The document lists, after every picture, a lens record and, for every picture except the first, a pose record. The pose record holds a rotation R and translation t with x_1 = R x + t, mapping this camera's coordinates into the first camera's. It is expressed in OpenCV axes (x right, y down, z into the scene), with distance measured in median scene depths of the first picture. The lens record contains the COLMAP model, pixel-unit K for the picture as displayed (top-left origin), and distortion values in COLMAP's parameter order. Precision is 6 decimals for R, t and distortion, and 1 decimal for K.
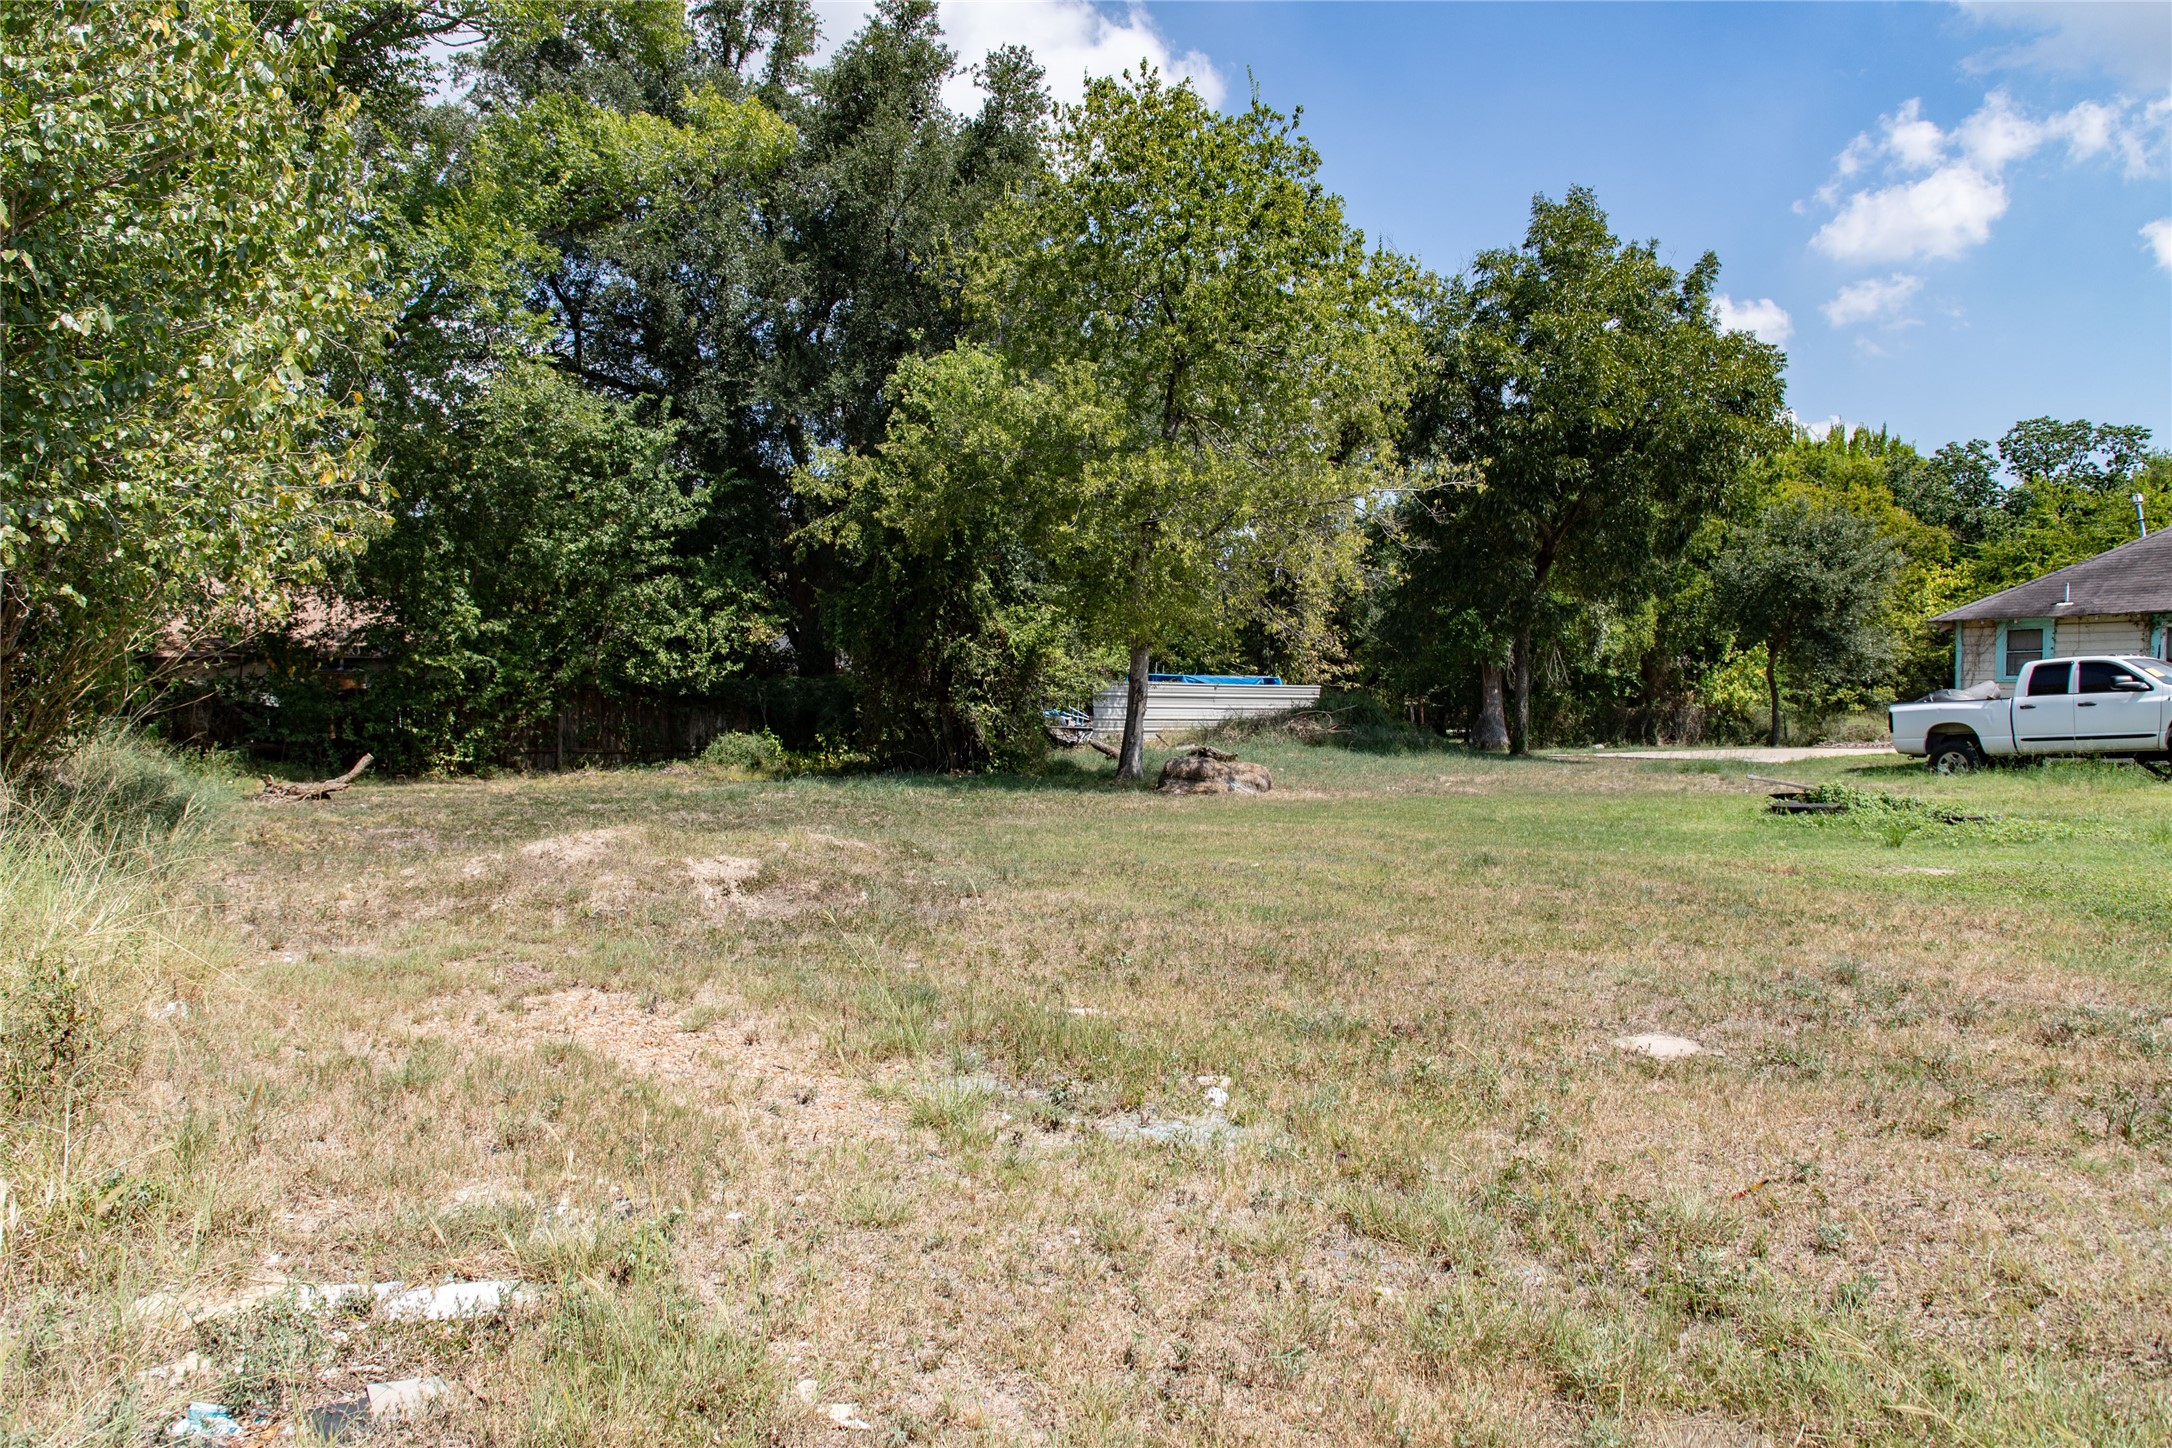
lens RADIAL K [[1464.2, 0, 1081.1], [0, 1464.2, 719.0], [0, 0, 1]] dist [0.000337, -0.001378]
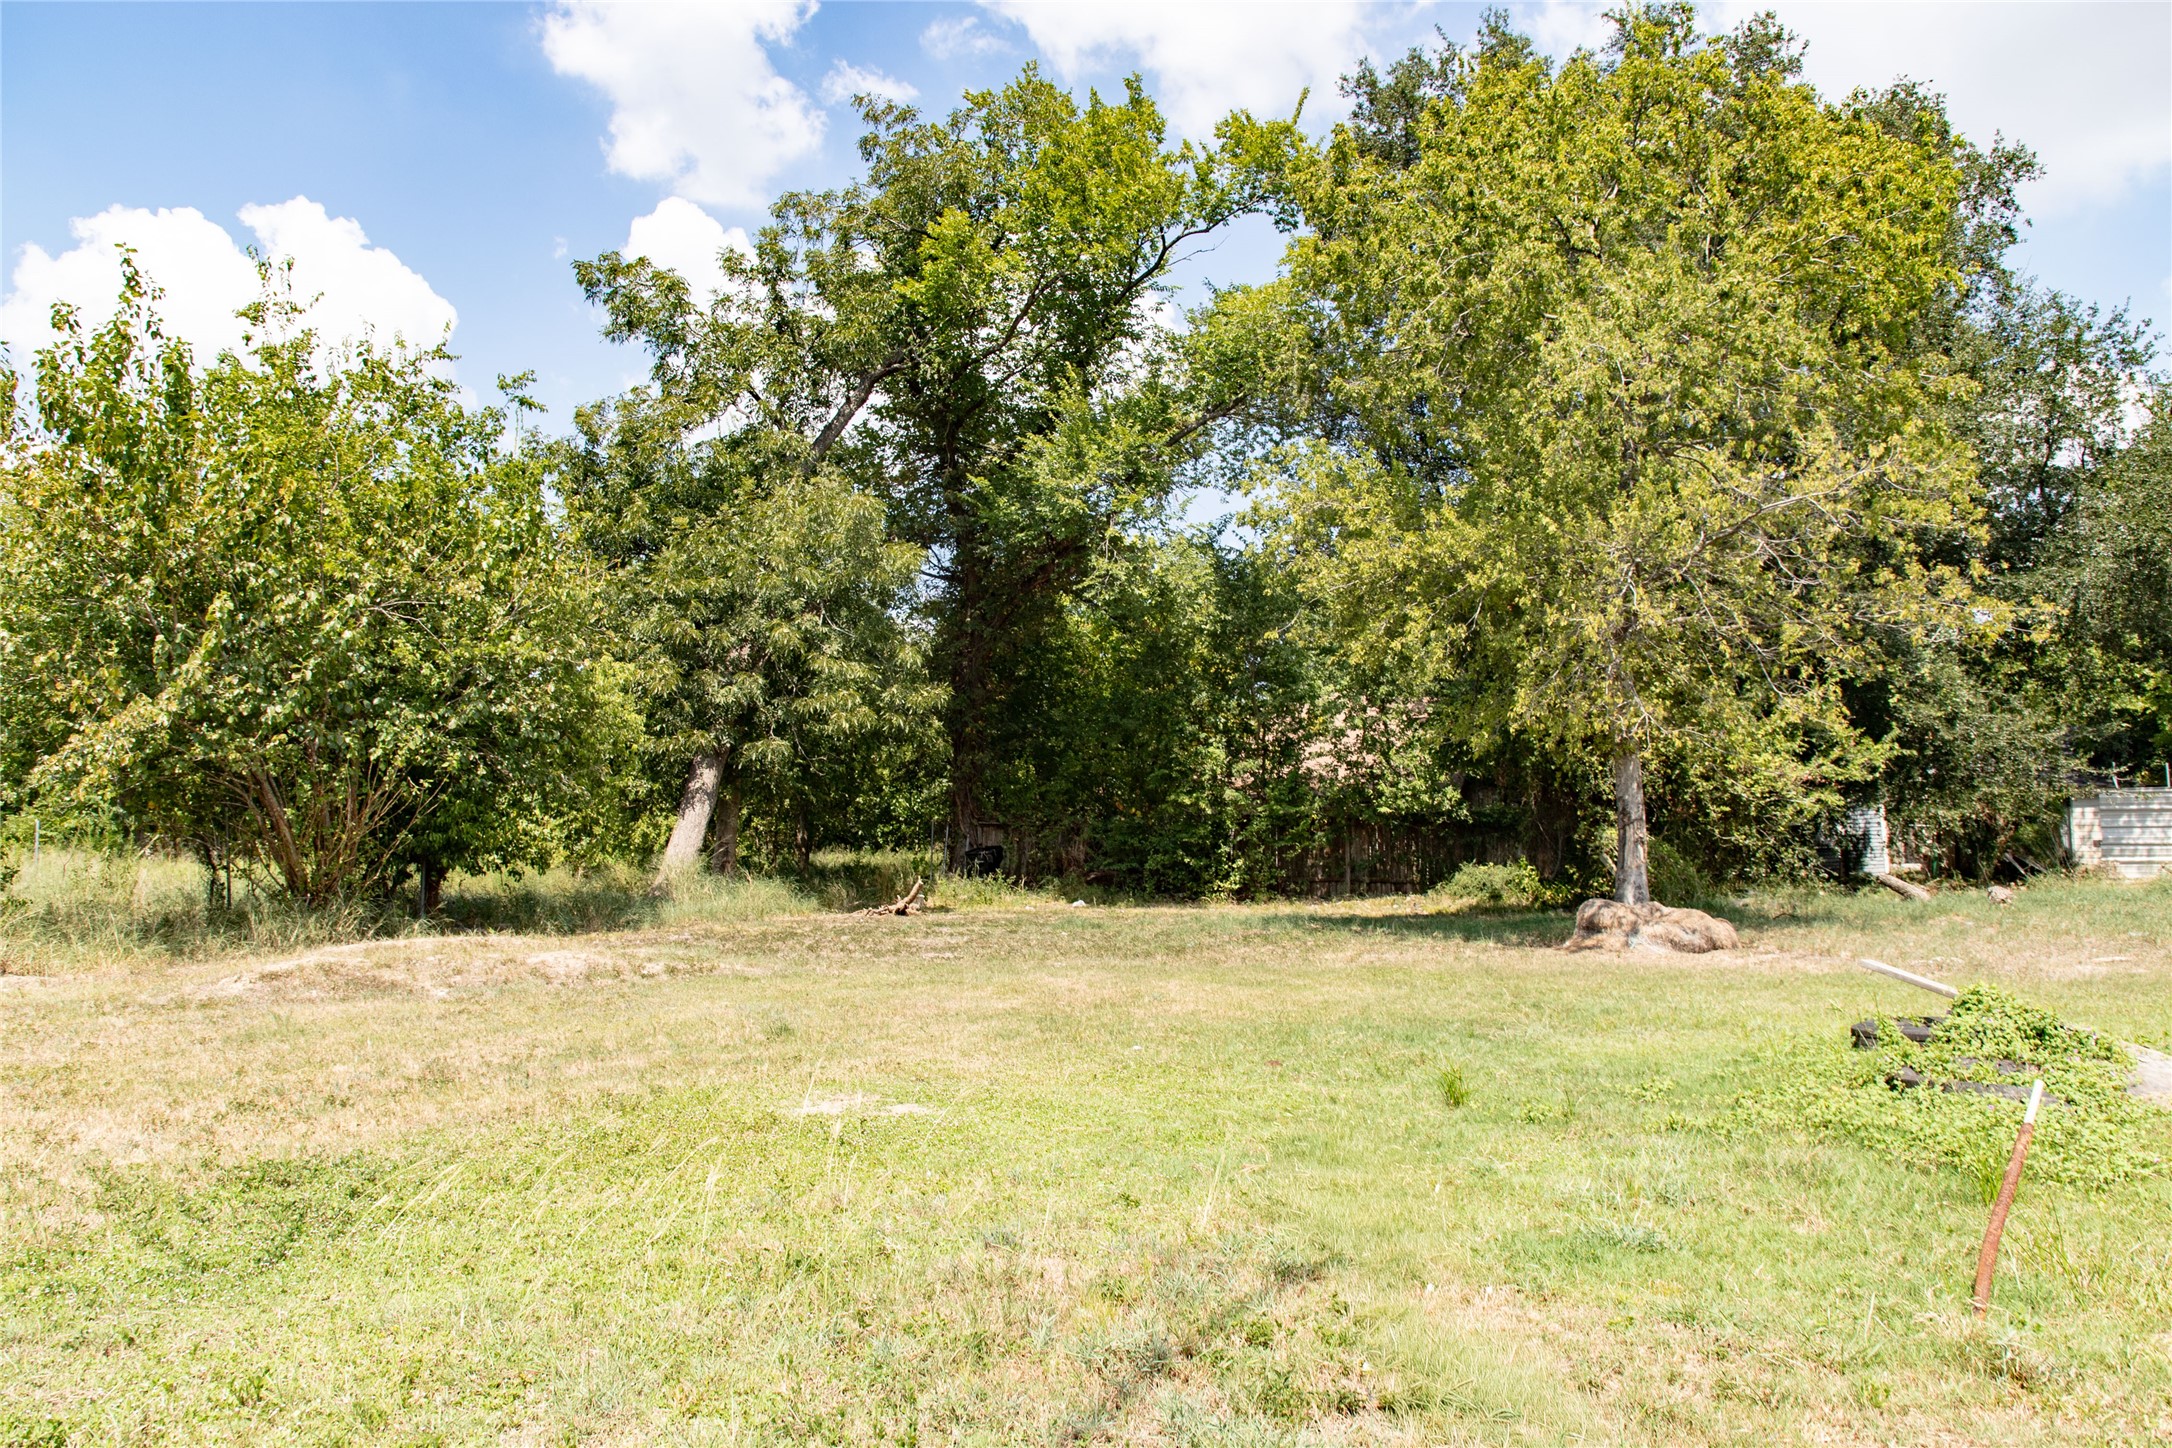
lens RADIAL K [[1464.2, 0, 1074.5], [0, 1464.2, 726.7], [0, 0, 1]] dist [0.000337, -0.001378]
pose [[0.550515, -0.072868, -0.831639, 0.449389], [0.006600, 0.996532, -0.082946, -0.002022], [0.834799, 0.040174, 0.549087, 0.284375]]
